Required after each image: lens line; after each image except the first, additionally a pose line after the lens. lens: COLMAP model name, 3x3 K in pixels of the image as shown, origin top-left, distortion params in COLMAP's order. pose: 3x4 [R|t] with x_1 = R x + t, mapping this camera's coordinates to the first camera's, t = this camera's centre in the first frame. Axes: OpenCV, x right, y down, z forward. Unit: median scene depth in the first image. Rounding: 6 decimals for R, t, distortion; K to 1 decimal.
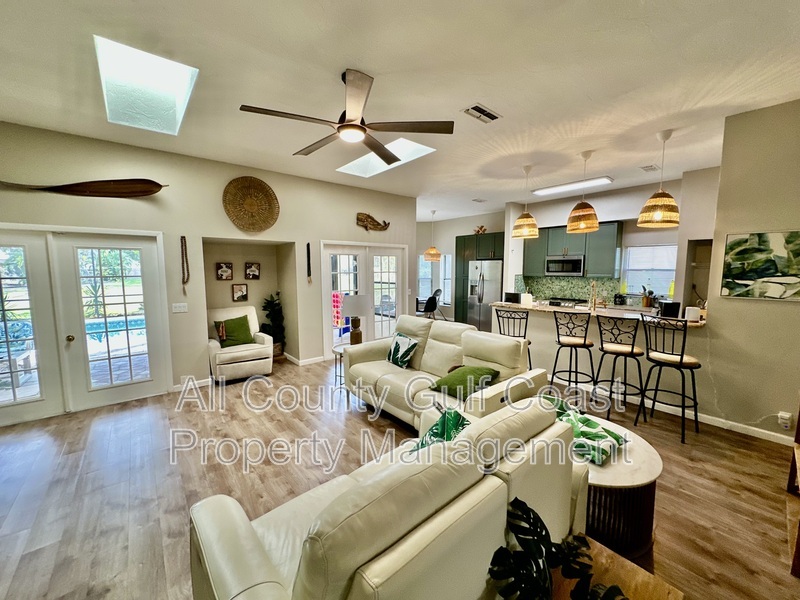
lens RADIAL K [[317.9, 0, 397.3], [0, 317.9, 300.7], [0, 0, 1]] dist [-0.008647, 0.000972]
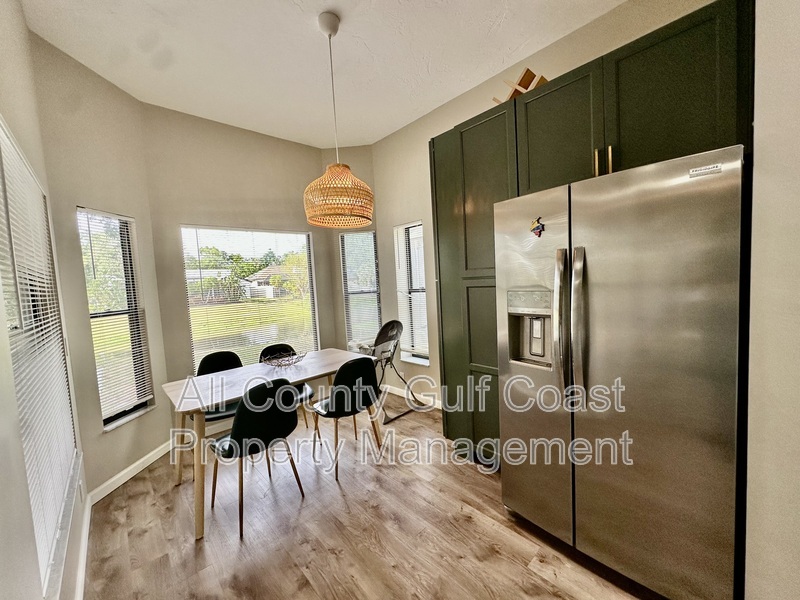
lens RADIAL K [[317.9, 0, 400.9], [0, 317.9, 300.8], [0, 0, 1]] dist [-0.008647, 0.000972]
pose [[0.997163, -0.052154, 0.054283, 0.234878], [0.054438, 0.997655, -0.041479, -0.084314], [-0.051992, 0.044316, 0.997664, 1.261342]]
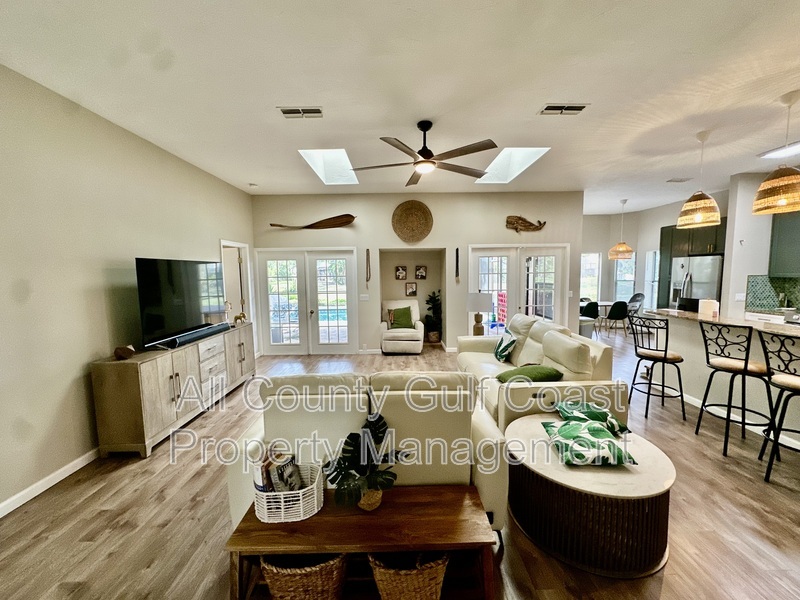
lens RADIAL K [[317.9, 0, 398.8], [0, 317.9, 300.8], [0, 0, 1]] dist [-0.008647, 0.000972]
pose [[0.773879, 0.047712, -0.631534, 0.320403], [-0.052014, 0.998578, 0.011704, 0.009951], [0.631194, 0.023791, 0.775260, -0.039534]]
